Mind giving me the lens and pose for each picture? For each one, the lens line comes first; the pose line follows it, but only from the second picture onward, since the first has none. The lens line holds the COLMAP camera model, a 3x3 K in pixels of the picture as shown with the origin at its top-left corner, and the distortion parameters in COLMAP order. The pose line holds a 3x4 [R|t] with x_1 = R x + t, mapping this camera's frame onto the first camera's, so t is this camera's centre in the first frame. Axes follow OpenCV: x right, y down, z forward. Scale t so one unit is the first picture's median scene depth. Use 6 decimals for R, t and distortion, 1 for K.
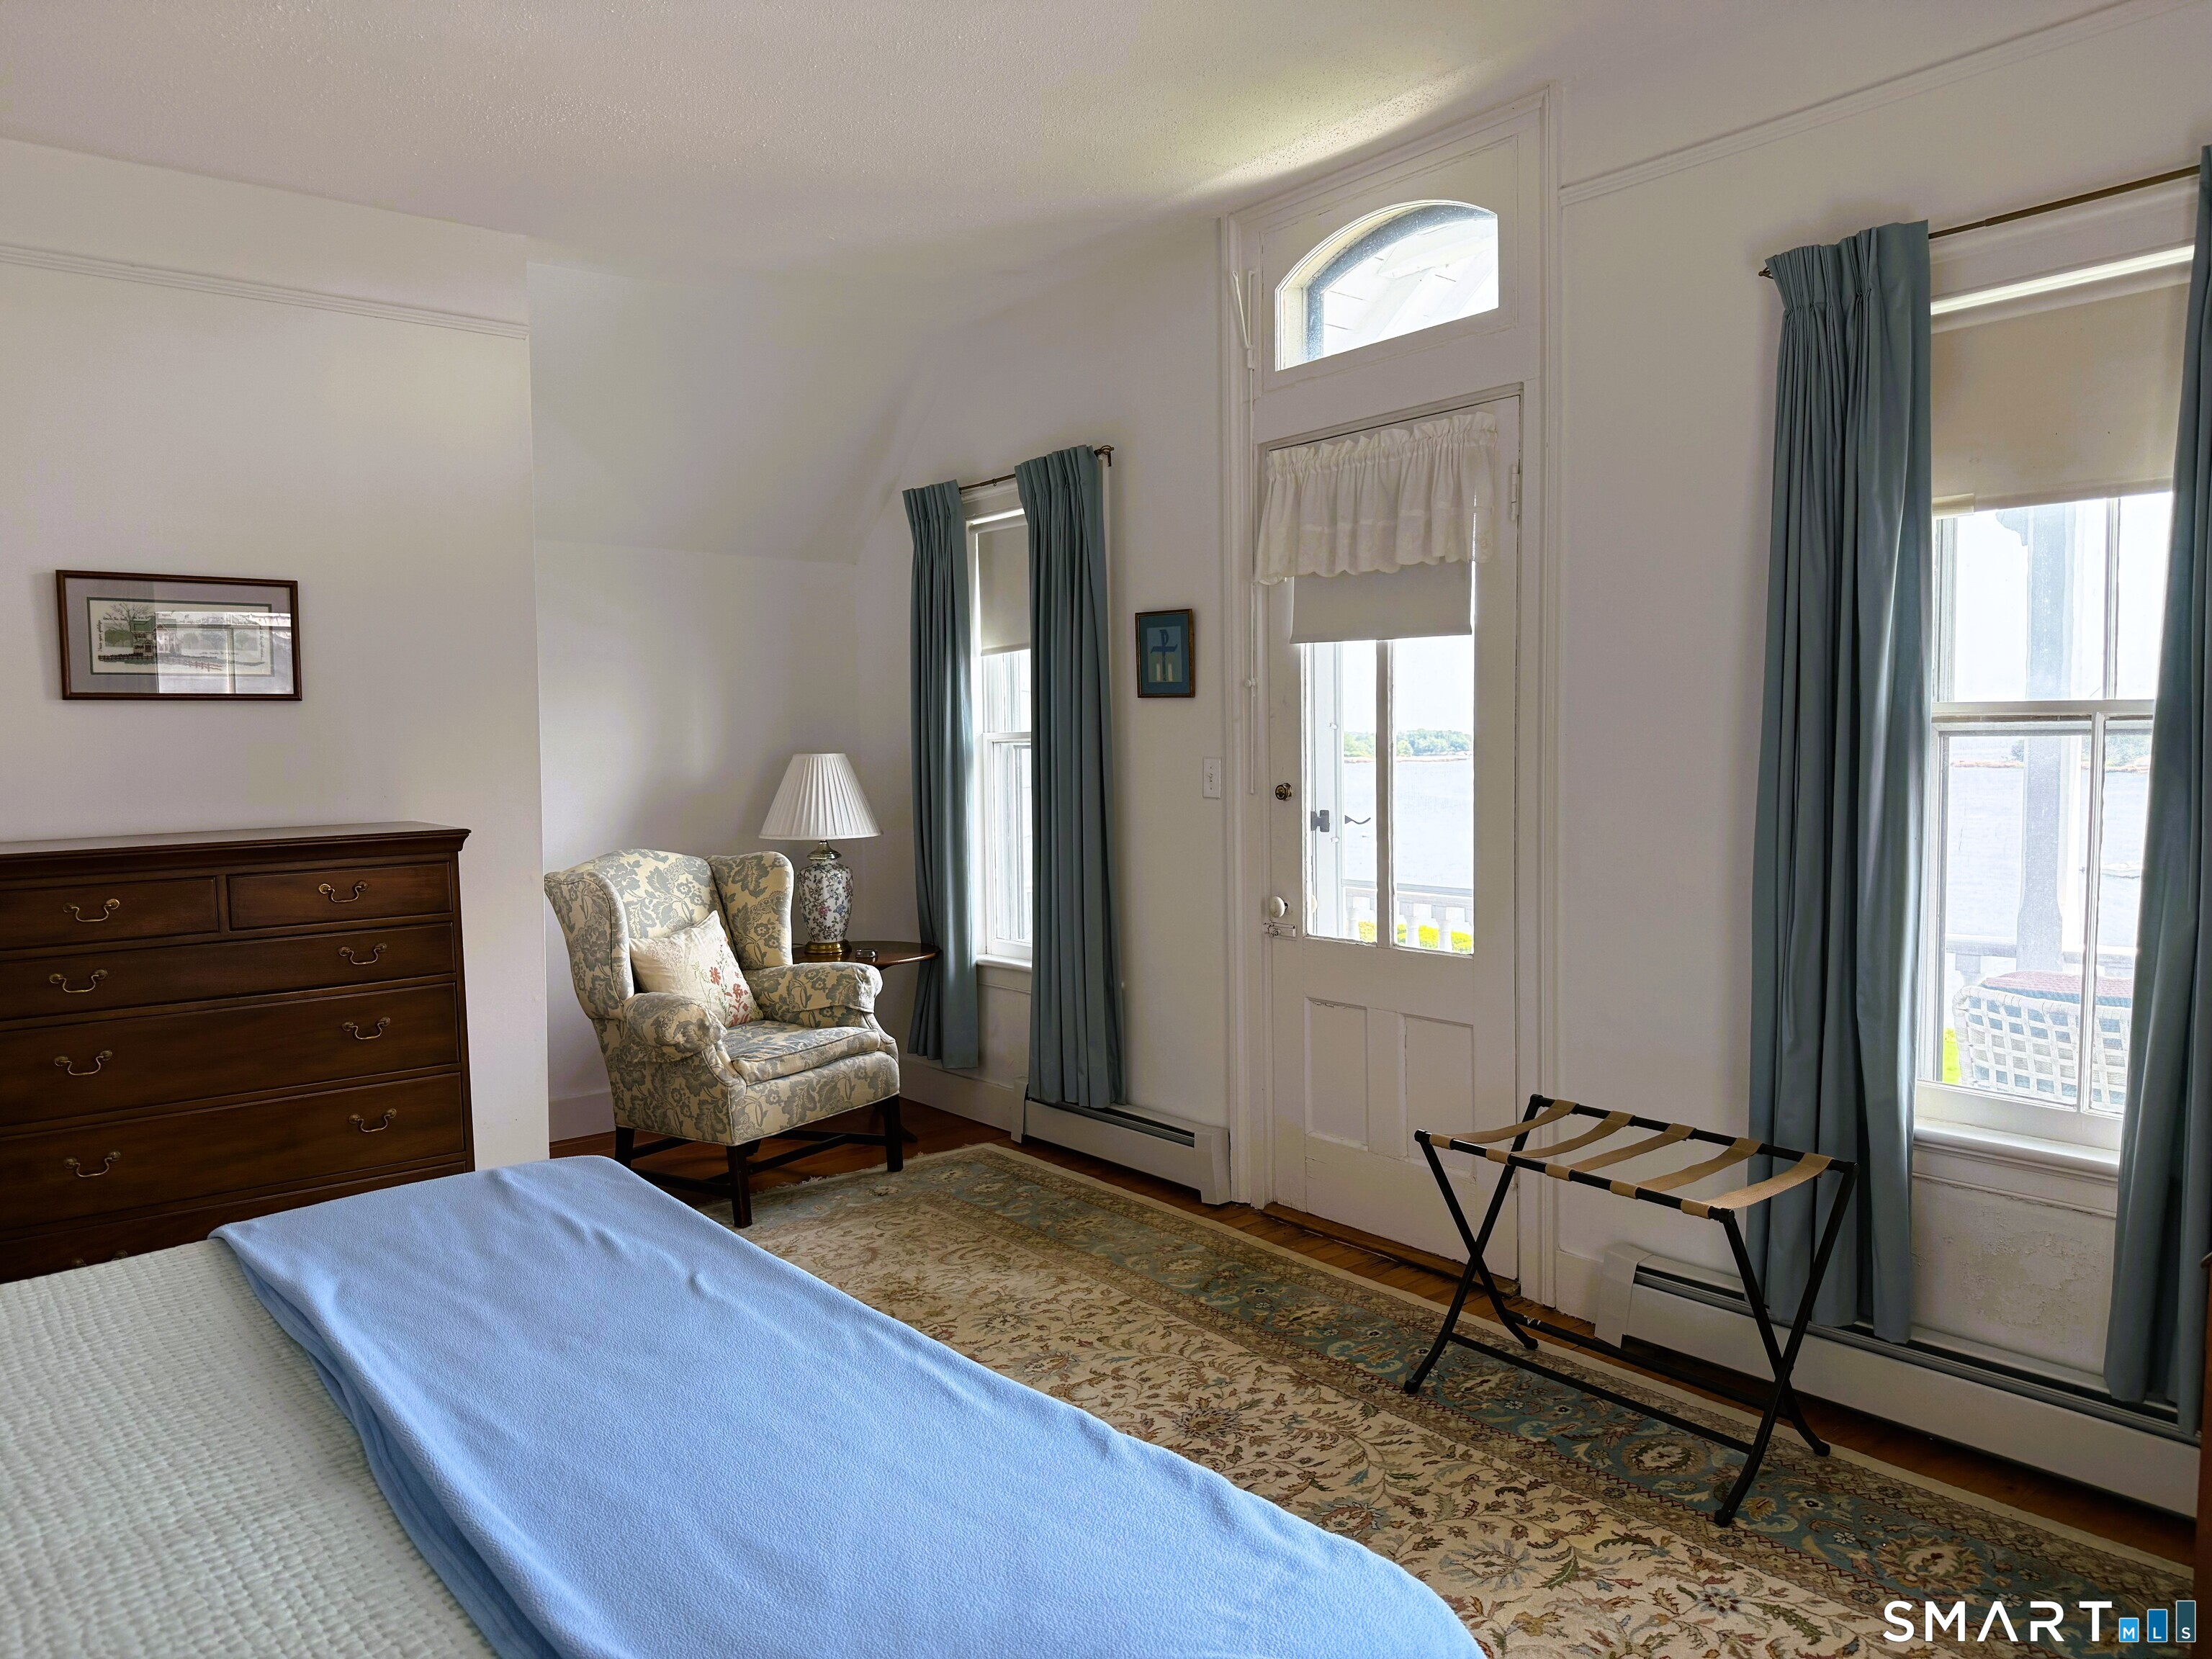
lens RADIAL K [[1511.8, 0, 1100.0], [0, 1511.8, 835.4], [0, 0, 1]] dist [0.164669, -0.327530]
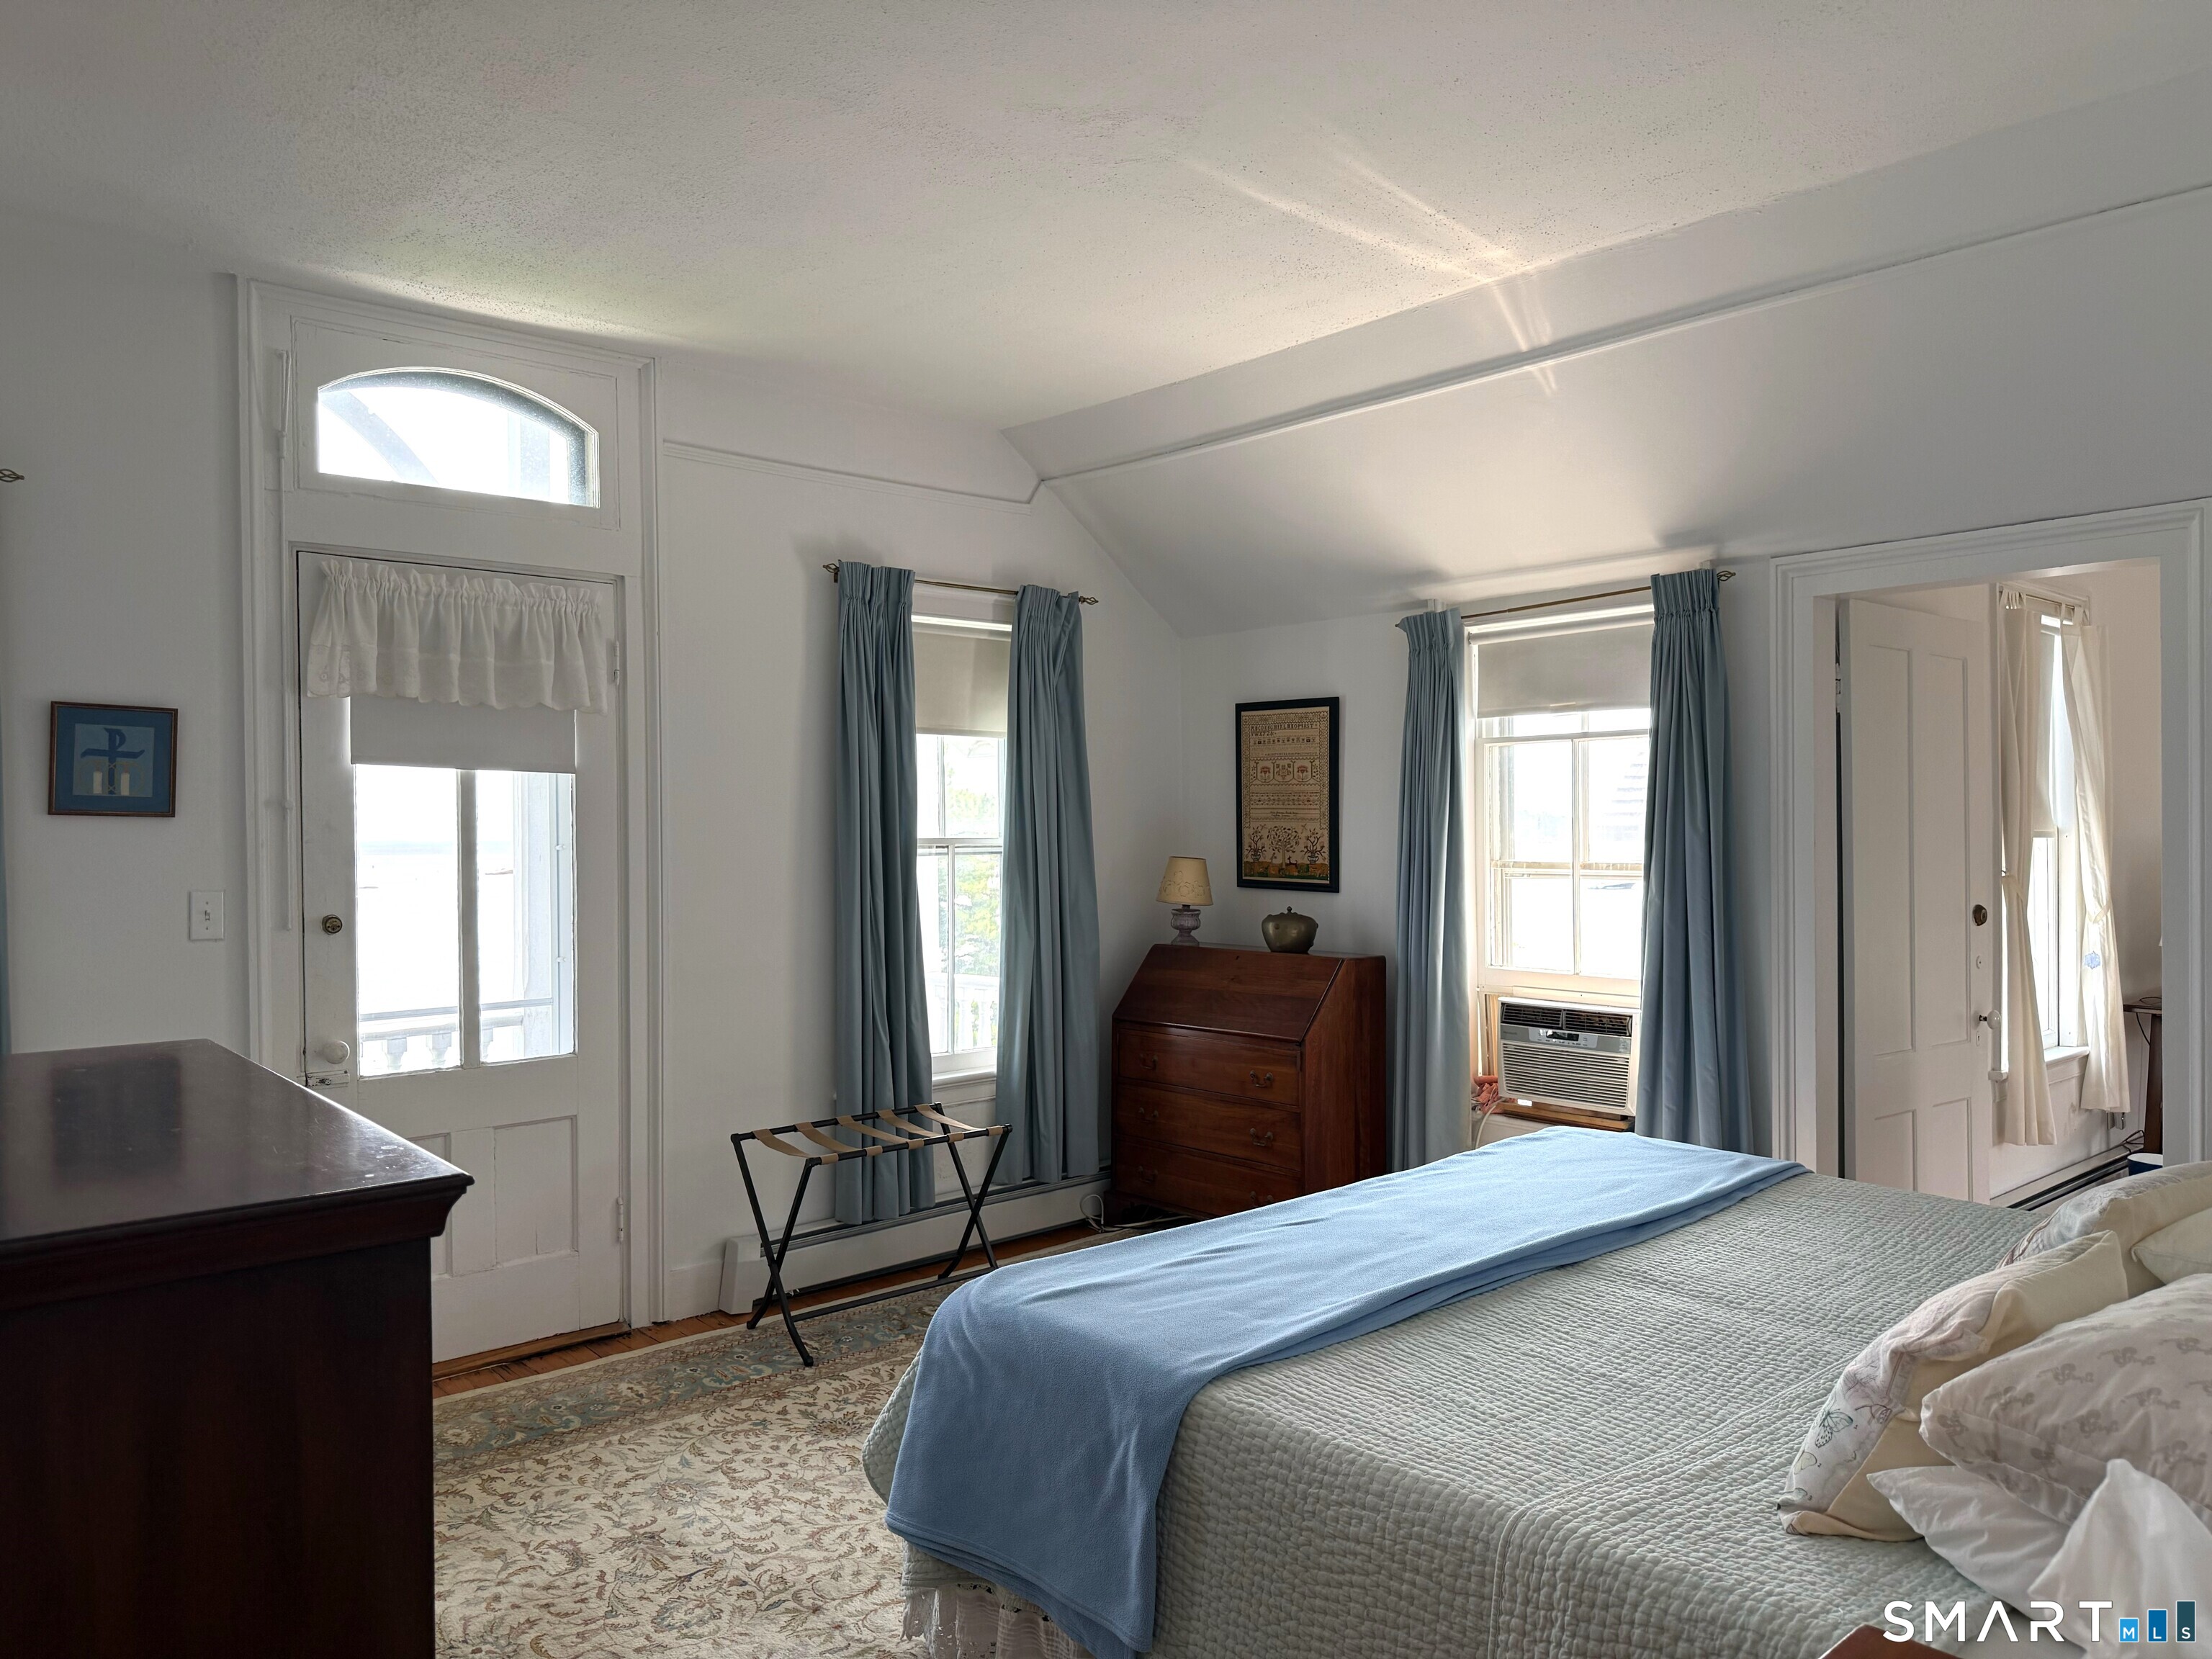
lens RADIAL K [[1549.9, 0, 1059.0], [0, 1549.9, 829.5], [0, 0, 1]] dist [0.002259, -0.057989]
pose [[-0.031824, 0.018005, 0.999331, -0.888110], [0.079301, 0.996731, -0.015432, -0.039566], [-0.996343, 0.078757, -0.033148, 0.640684]]
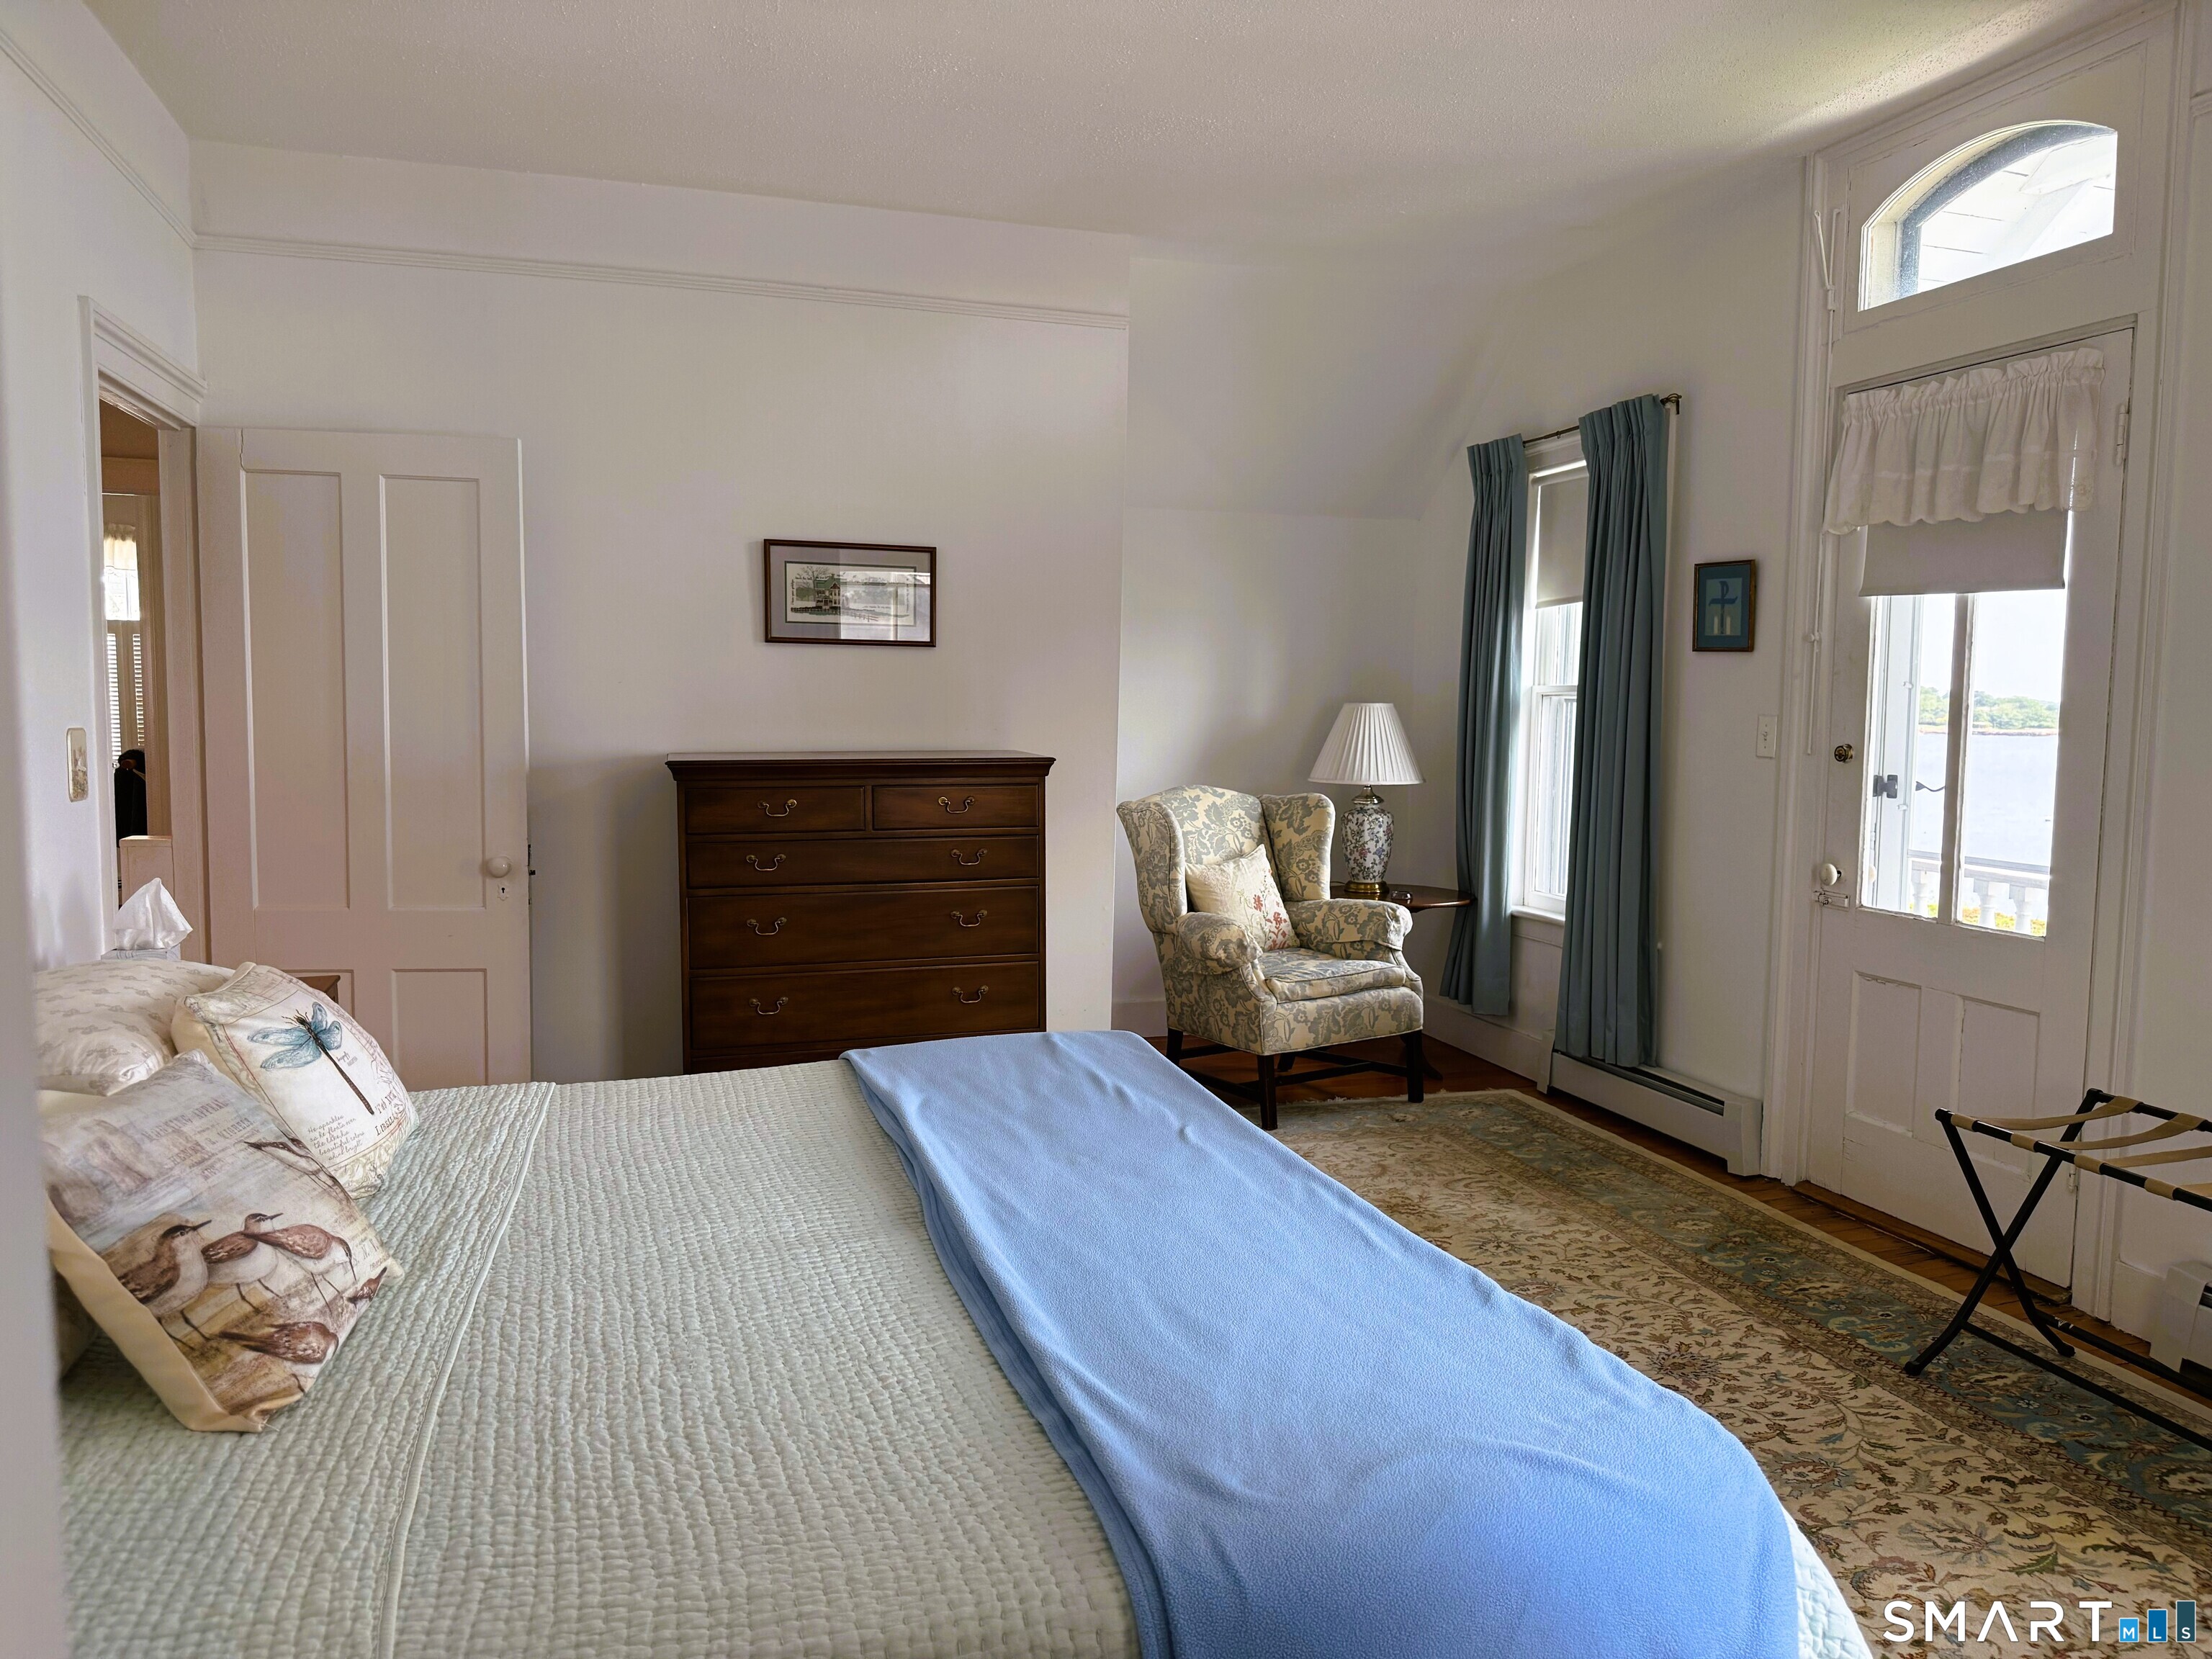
lens RADIAL K [[1523.0, 0, 1106.0], [0, 1523.0, 829.5], [0, 0, 1]] dist [0.072633, -0.146024]
pose [[0.927856, 0.056452, -0.368641, 0.054209], [-0.047276, 0.998307, 0.033884, 0.008592], [0.369929, -0.014011, 0.928954, -0.063958]]
